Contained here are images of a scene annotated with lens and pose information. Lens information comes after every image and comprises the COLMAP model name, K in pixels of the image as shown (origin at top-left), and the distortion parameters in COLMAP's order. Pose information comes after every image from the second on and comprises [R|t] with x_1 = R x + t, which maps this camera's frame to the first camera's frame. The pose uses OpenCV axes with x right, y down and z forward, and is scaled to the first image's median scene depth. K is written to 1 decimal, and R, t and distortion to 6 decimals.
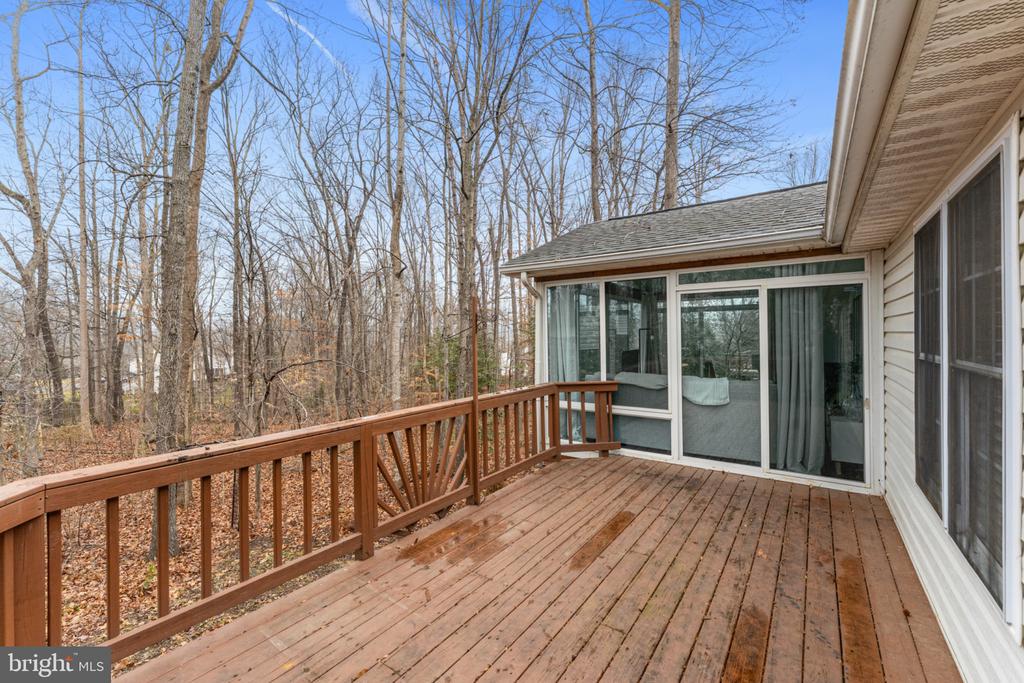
lens RADIAL K [[430.6, 0, 501.6], [0, 430.6, 340.7], [0, 0, 1]] dist [-0.000060, 0.000124]
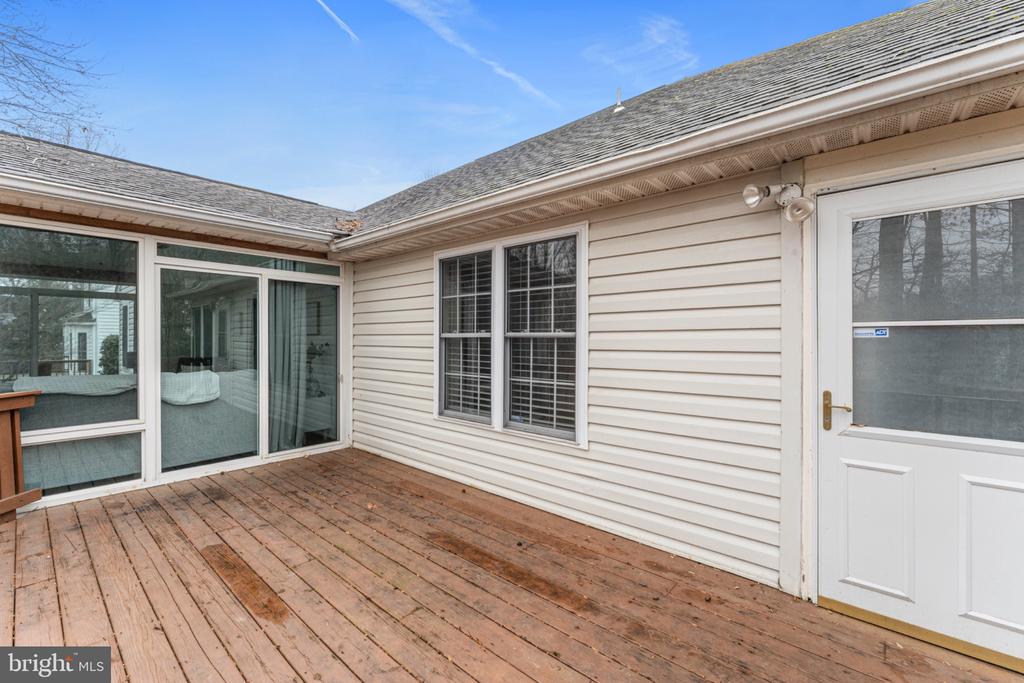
lens RADIAL K [[418.9, 0, 496.2], [0, 418.9, 340.7], [0, 0, 1]] dist [-0.001126, -0.000206]
pose [[0.125379, 0.005415, 0.992094, -0.321925], [0.006020, 0.999963, -0.006219, 0.039389], [-0.992091, 0.006752, 0.125342, 0.354394]]
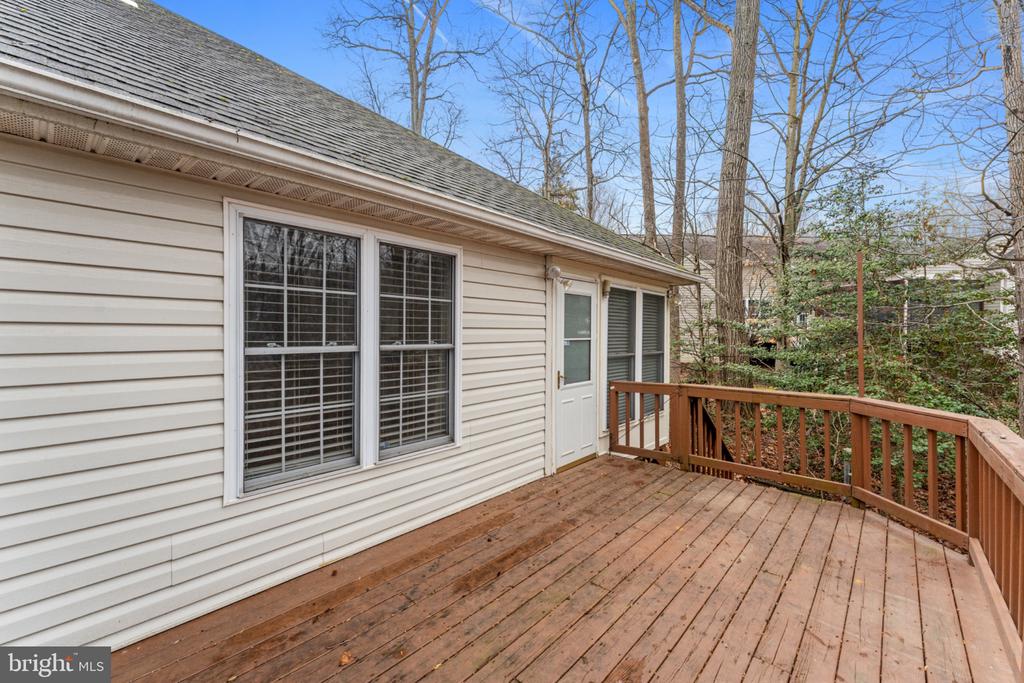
lens RADIAL K [[475.2, 0, 500.9], [0, 475.2, 337.8], [0, 0, 1]] dist [-0.000078, -0.000170]
pose [[-0.995578, 0.002797, 0.093896, 0.202950], [0.005145, 0.999680, 0.024766, -0.008512], [-0.093797, 0.025140, -0.995274, 1.147606]]
